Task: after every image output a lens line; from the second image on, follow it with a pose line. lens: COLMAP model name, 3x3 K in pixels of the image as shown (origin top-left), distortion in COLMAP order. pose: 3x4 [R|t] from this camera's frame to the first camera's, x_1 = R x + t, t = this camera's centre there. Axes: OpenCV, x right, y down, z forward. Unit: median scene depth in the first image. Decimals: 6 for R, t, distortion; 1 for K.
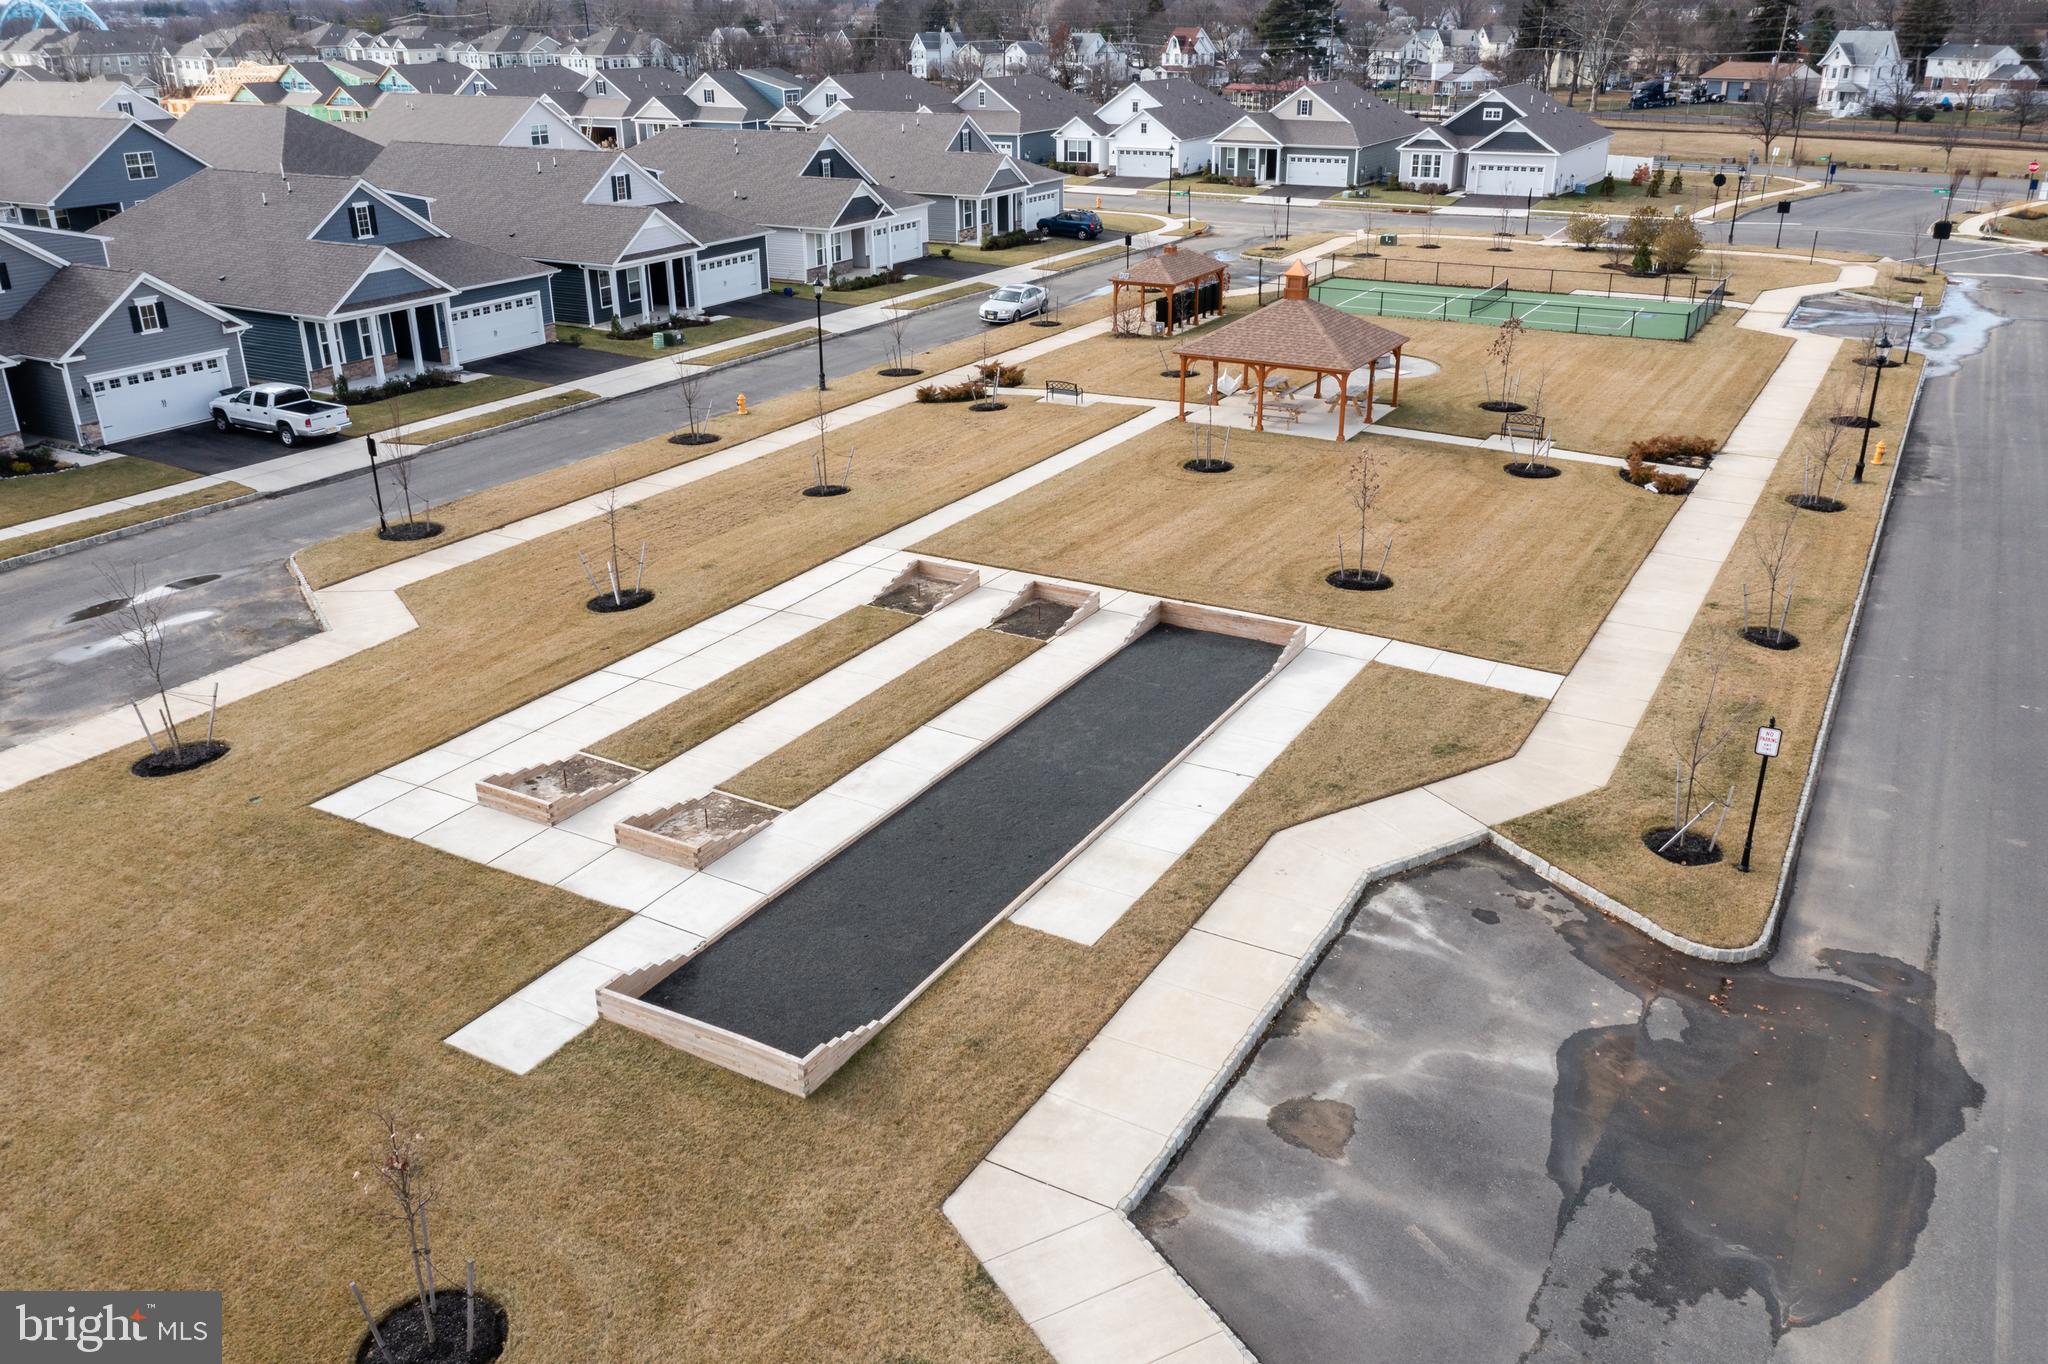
lens RADIAL K [[1608.9, 0, 1024.0], [0, 1608.9, 682.0], [0, 0, 1]] dist [-0.026083, 0.079906]
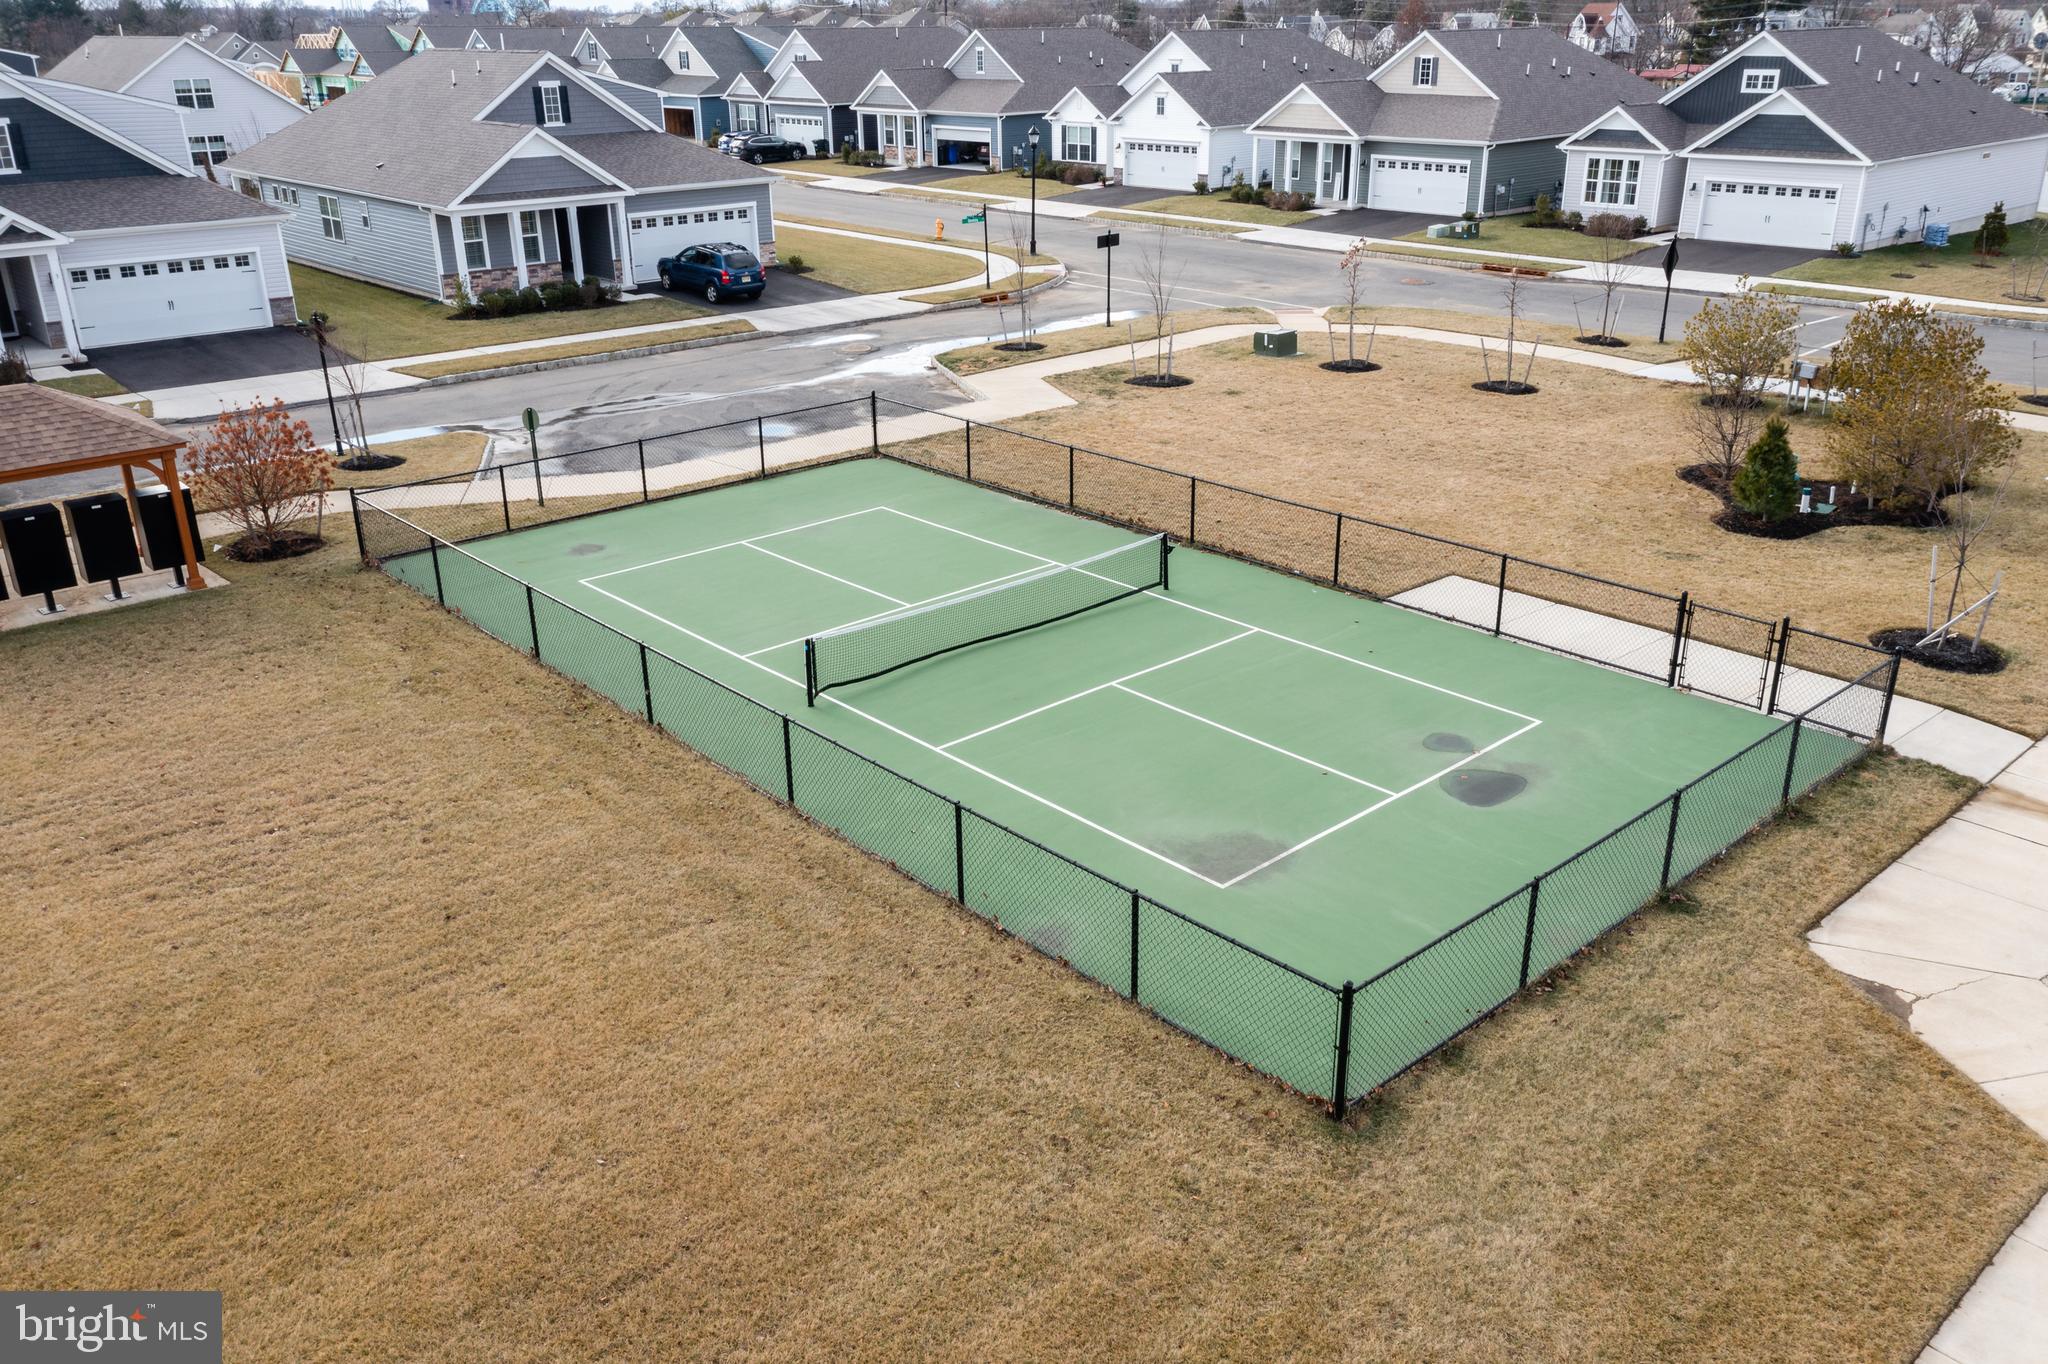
lens RADIAL K [[1608.9, 0, 1024.0], [0, 1608.9, 682.0], [0, 0, 1]] dist [-0.026083, 0.079906]
pose [[0.950234, 0.118289, -0.288207, 0.236020], [-0.119910, 0.992711, 0.012087, -0.143346], [0.287536, 0.023074, 0.957492, 0.448958]]
